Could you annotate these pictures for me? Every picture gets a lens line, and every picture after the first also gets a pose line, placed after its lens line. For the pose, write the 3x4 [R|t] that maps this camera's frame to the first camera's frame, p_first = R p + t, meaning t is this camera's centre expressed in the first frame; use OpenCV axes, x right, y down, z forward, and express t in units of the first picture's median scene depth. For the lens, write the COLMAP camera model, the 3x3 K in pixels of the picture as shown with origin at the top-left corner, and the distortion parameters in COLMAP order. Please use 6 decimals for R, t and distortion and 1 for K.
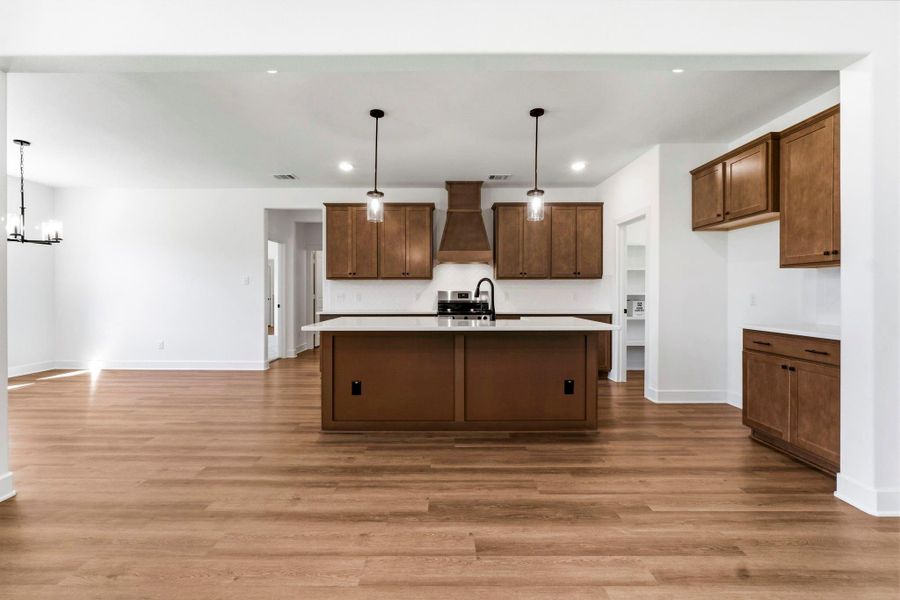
lens RADIAL K [[387.1, 0, 445.1], [0, 387.1, 295.4], [0, 0, 1]] dist [-0.001730, 0.001183]
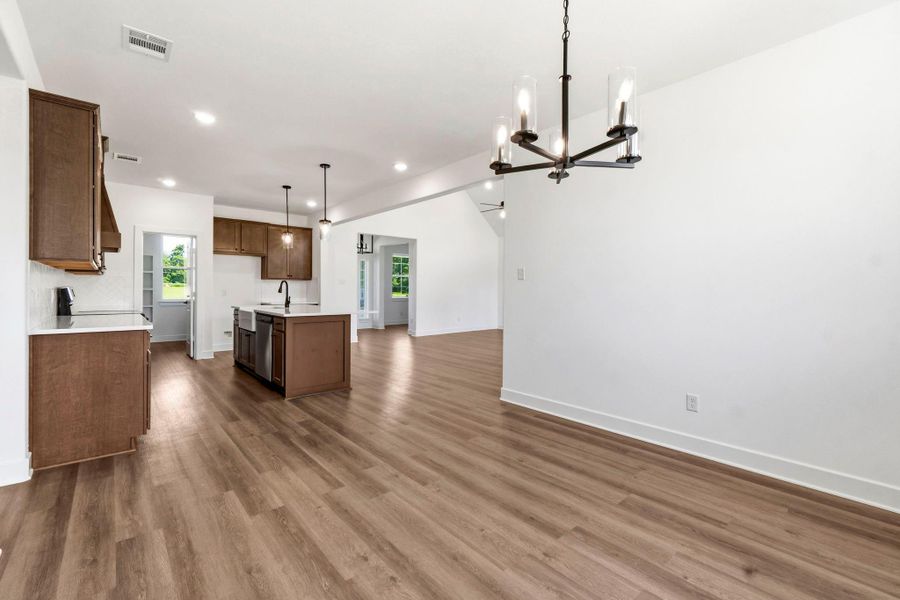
lens RADIAL K [[387.1, 0, 443.4], [0, 387.1, 292.9], [0, 0, 1]] dist [-0.001730, 0.001183]
pose [[-0.650984, -0.015558, 0.758932, -1.402070], [-0.007762, 0.999874, 0.013839, -0.020518], [-0.759052, 0.003118, -0.651023, 1.437399]]
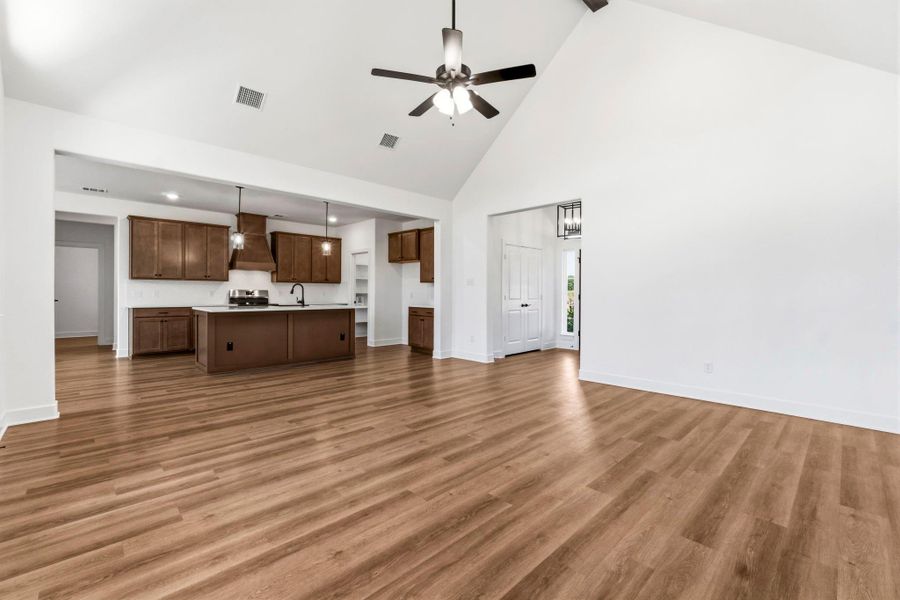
lens RADIAL K [[387.1, 0, 438.0], [0, 387.1, 293.8], [0, 0, 1]] dist [-0.001730, 0.001183]
pose [[0.733671, 0.004185, 0.679492, -0.617499], [-0.002385, 0.999991, -0.003583, 0.009348], [-0.679501, 0.001008, 0.733674, -0.754288]]
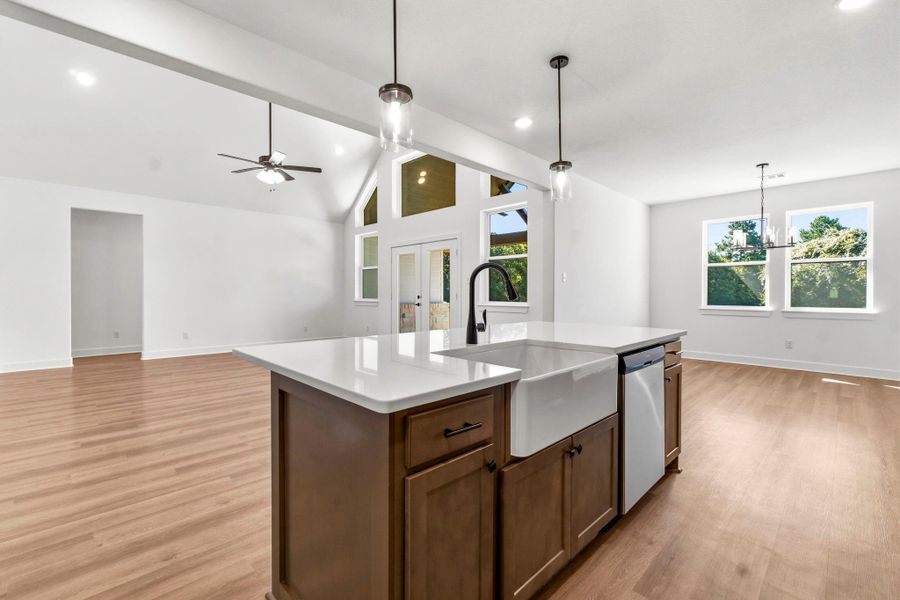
lens RADIAL K [[387.1, 0, 444.1], [0, 387.1, 299.4], [0, 0, 1]] dist [-0.001730, 0.001183]
pose [[-0.717182, 0.009426, -0.696822, 0.498689], [0.000446, 0.999915, 0.013067, -0.000106], [0.696886, 0.009061, -0.717125, 1.297993]]
